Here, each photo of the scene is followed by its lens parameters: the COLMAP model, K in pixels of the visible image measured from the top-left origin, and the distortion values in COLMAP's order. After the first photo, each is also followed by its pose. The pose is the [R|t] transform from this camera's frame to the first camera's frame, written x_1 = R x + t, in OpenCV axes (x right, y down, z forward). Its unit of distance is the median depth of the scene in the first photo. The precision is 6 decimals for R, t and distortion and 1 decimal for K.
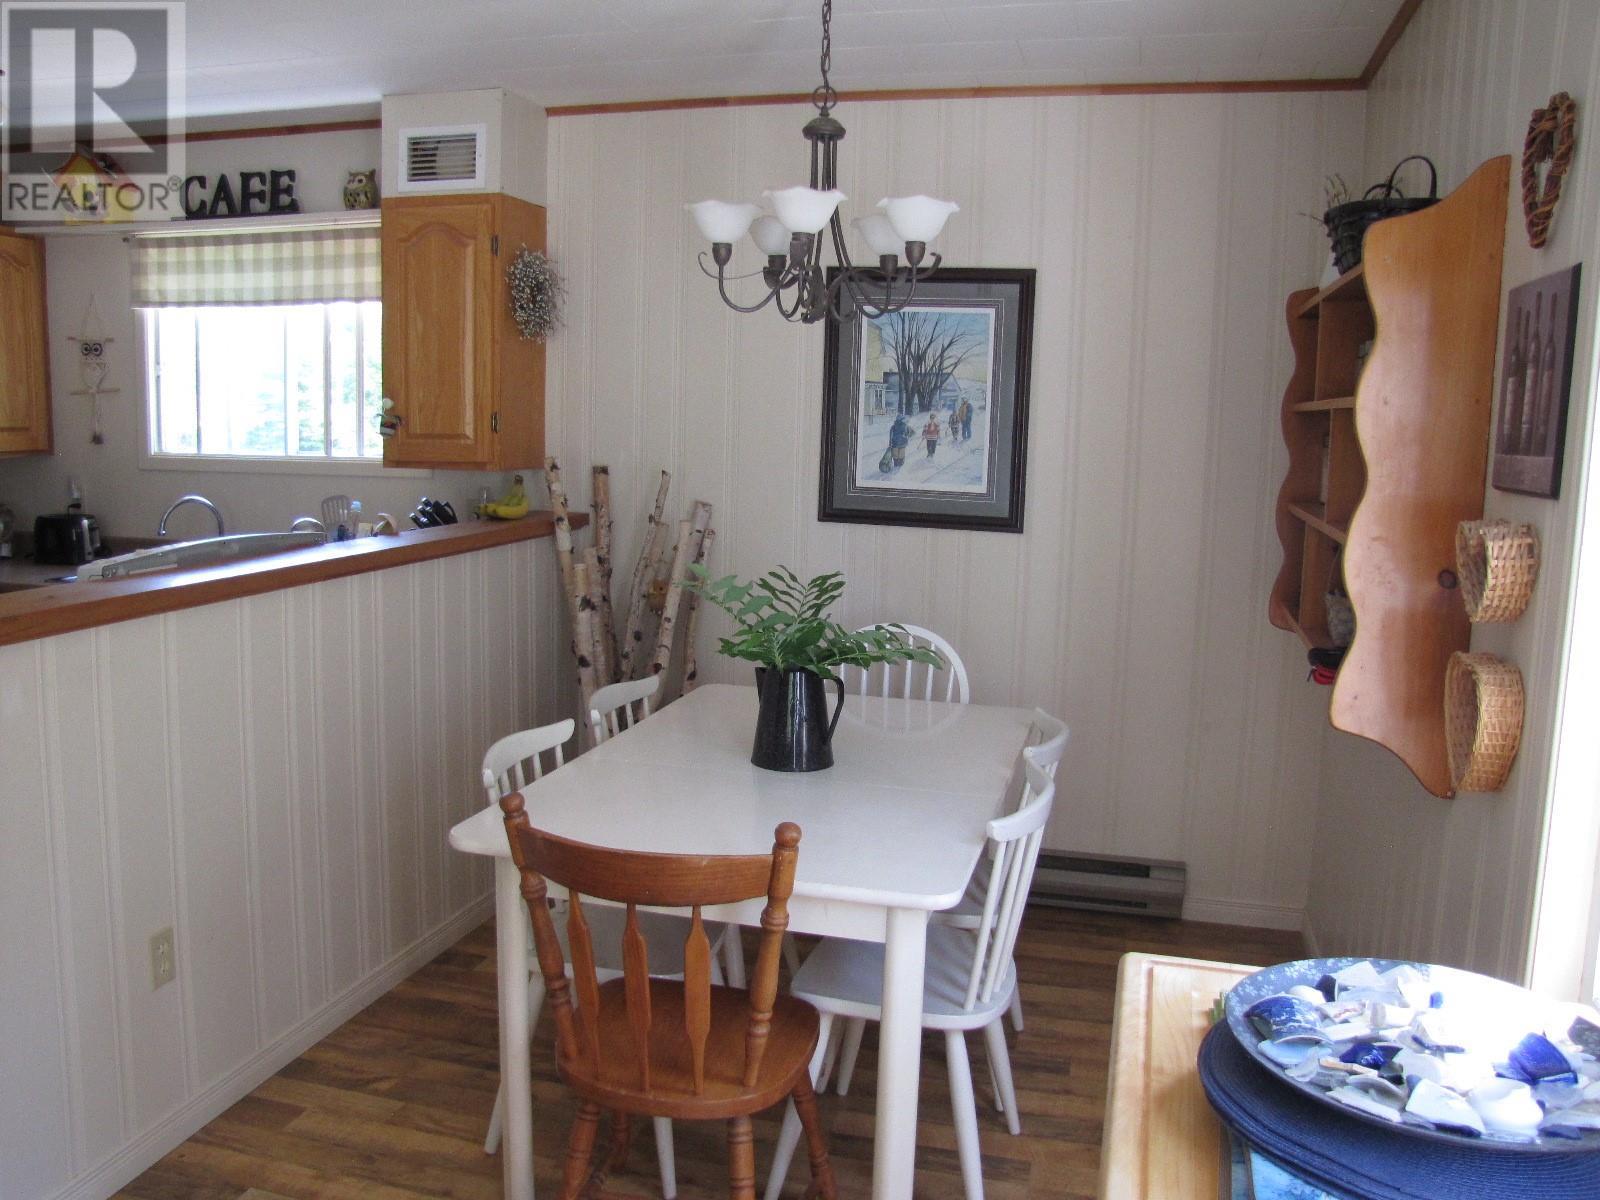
lens RADIAL K [[1333.6, 0, 797.6], [0, 1333.6, 605.0], [0, 0, 1]] dist [-0.155495, 0.091125]
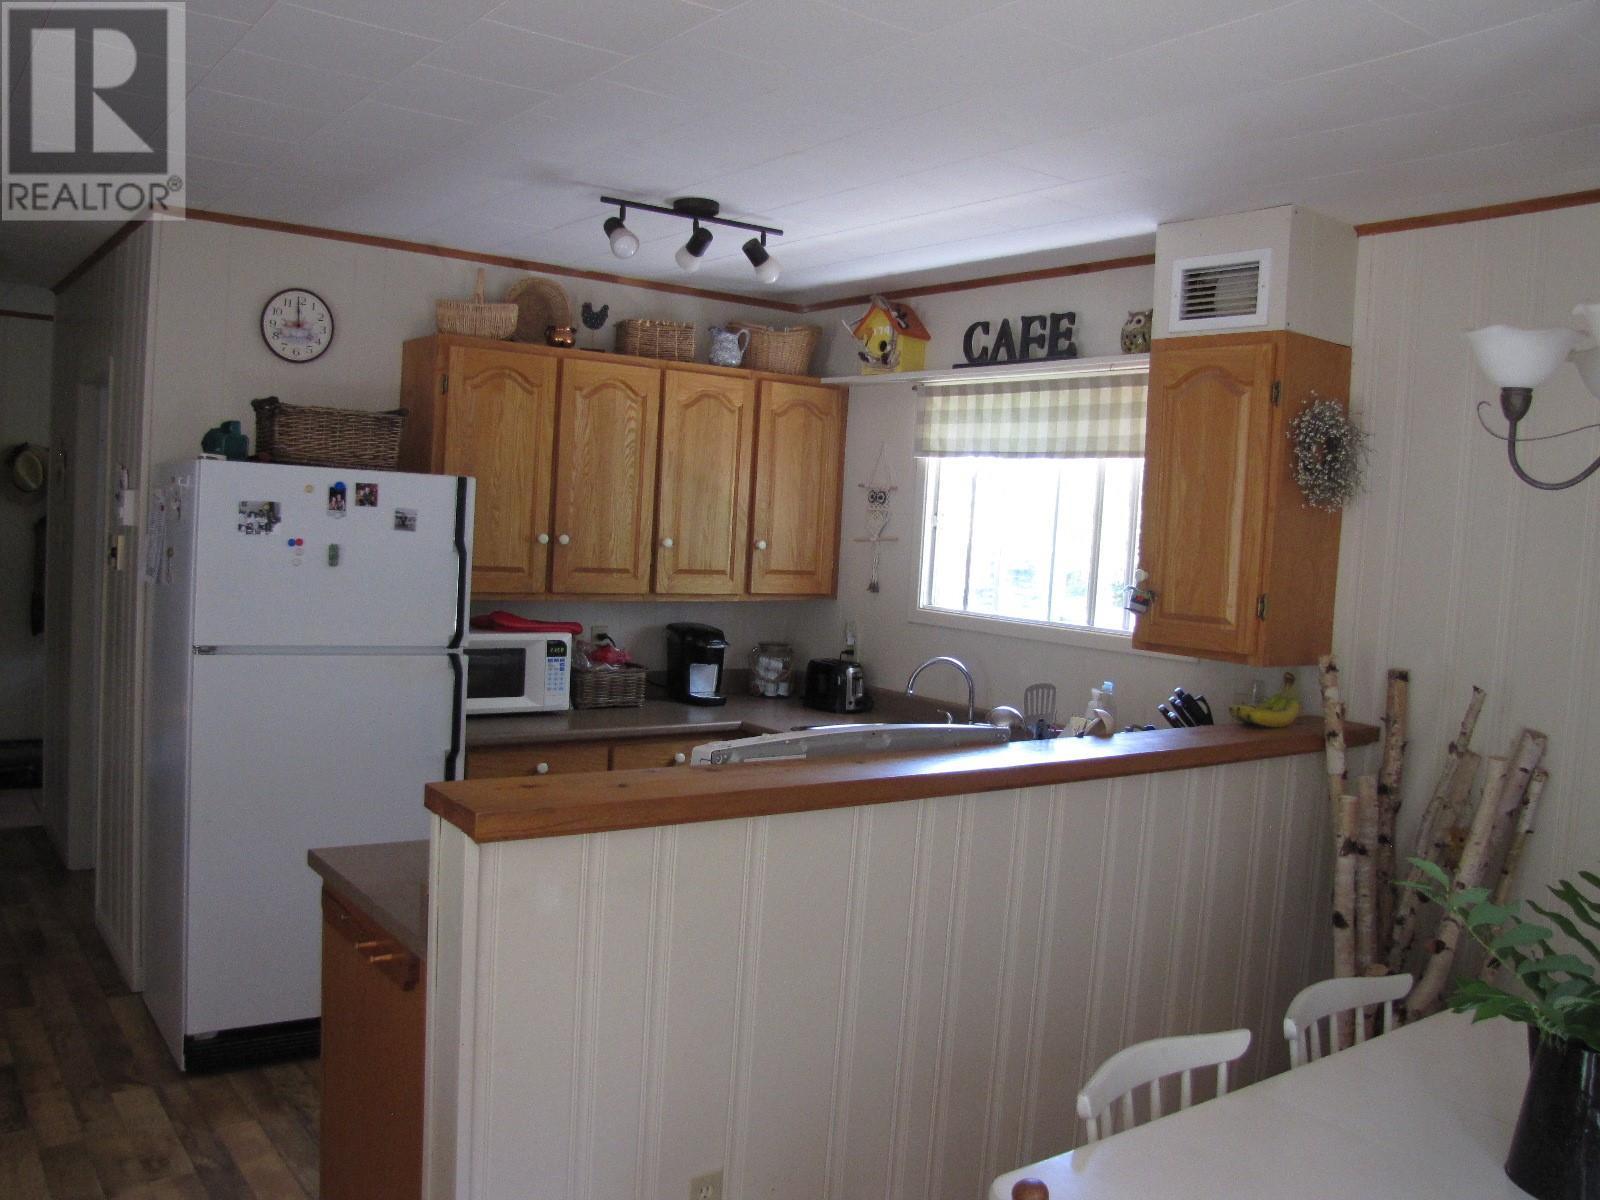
lens RADIAL K [[1333.6, 0, 783.3], [0, 1333.6, 590.0], [0, 0, 1]] dist [-0.155495, 0.091125]
pose [[0.780918, 0.057537, -0.621978, 0.041456], [-0.131458, 0.988586, -0.073601, -0.049114], [0.610644, 0.139240, 0.779568, 0.181104]]
